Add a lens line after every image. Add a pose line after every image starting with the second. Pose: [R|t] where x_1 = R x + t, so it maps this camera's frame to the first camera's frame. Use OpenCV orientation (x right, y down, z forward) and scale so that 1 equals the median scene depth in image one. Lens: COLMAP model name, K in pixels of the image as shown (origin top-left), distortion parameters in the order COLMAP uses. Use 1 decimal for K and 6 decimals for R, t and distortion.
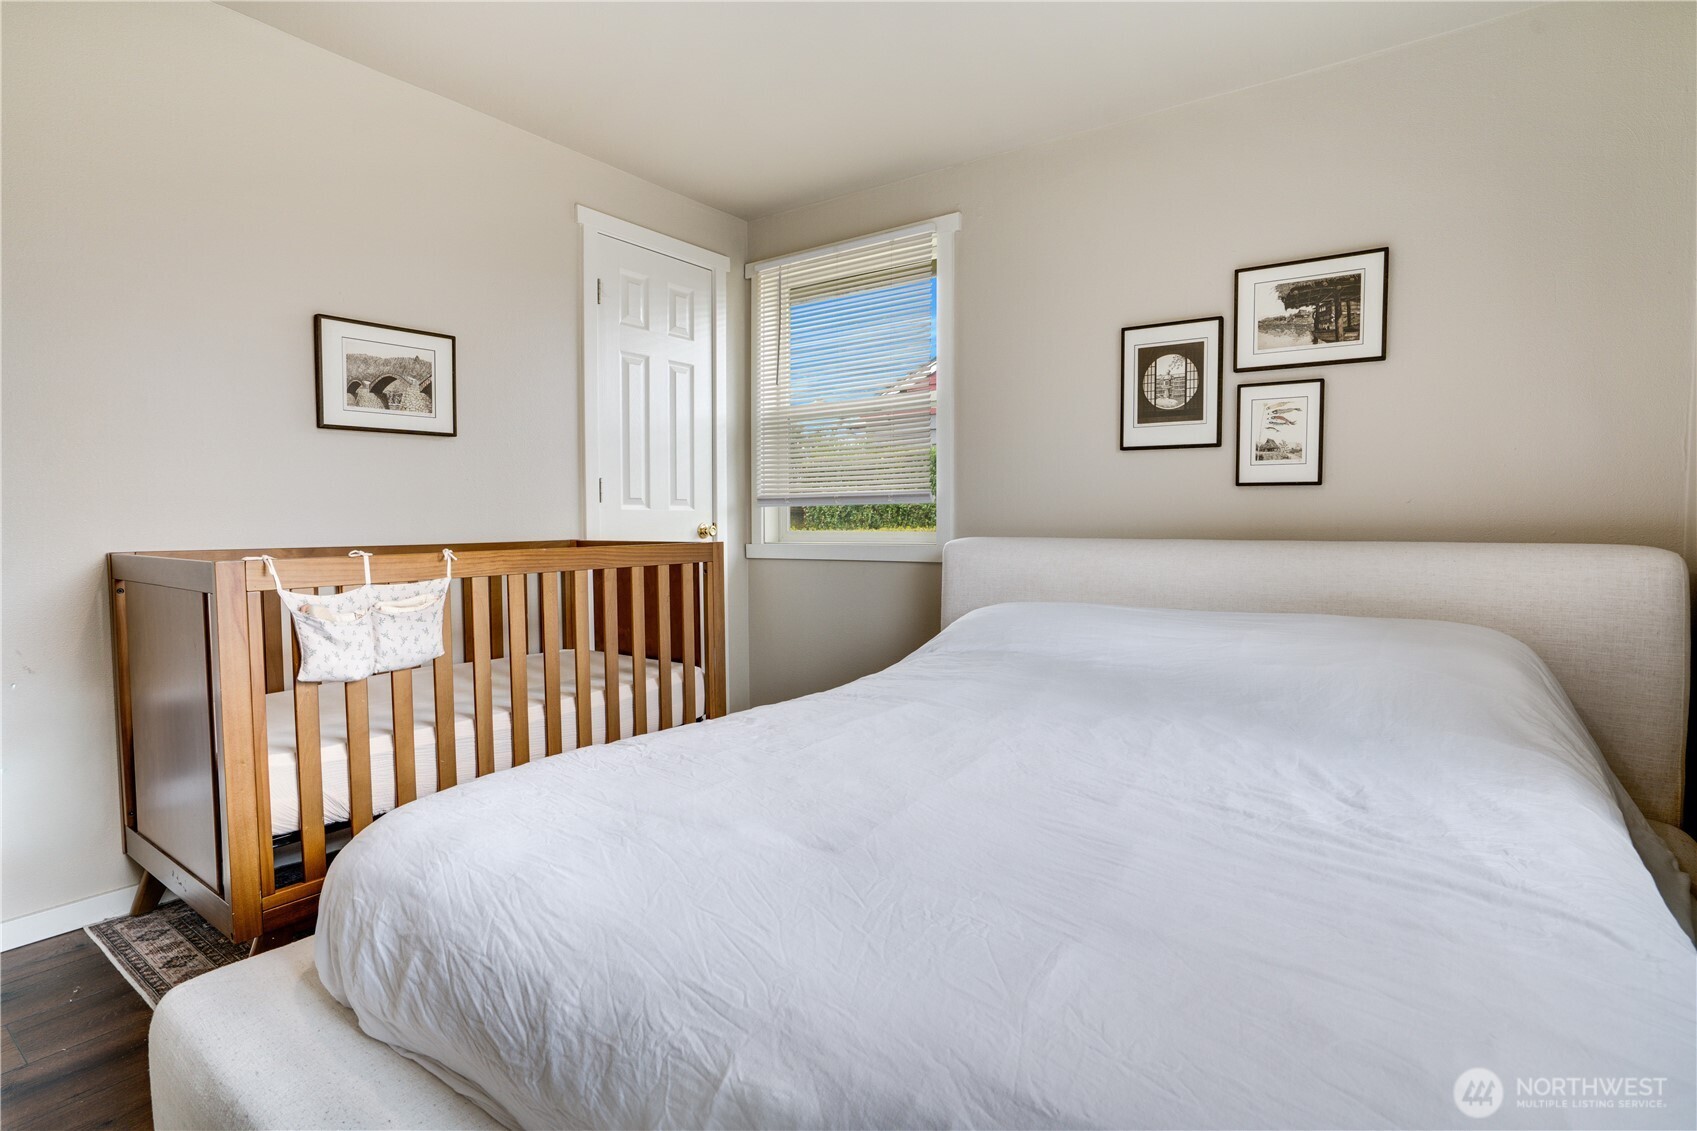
lens RADIAL K [[856.9, 0, 851.4], [0, 856.9, 552.2], [0, 0, 1]] dist [-0.051646, 0.025668]
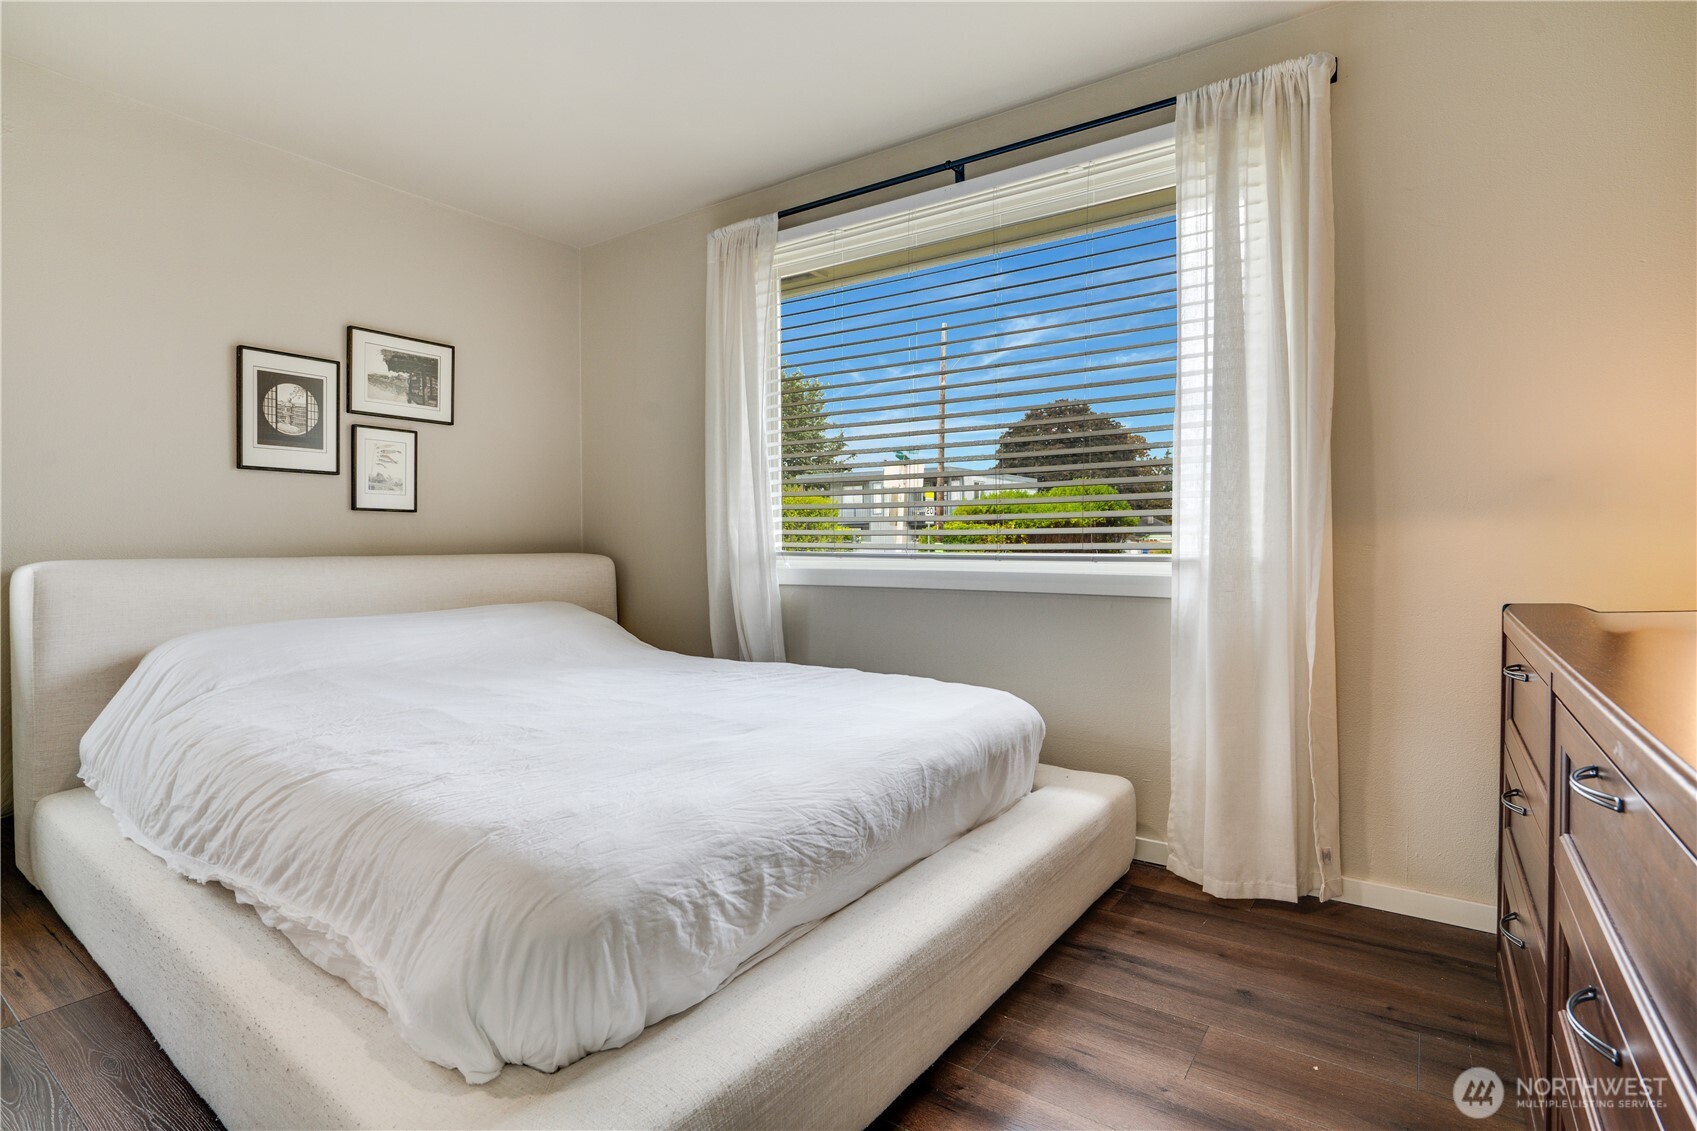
lens RADIAL K [[856.9, 0, 851.4], [0, 856.9, 552.2], [0, 0, 1]] dist [-0.051646, 0.025668]
pose [[-0.038994, -0.009348, 0.999196, -0.756070], [0.041696, 0.999070, 0.010974, -0.004471], [-0.998369, 0.042090, -0.038568, 0.373132]]
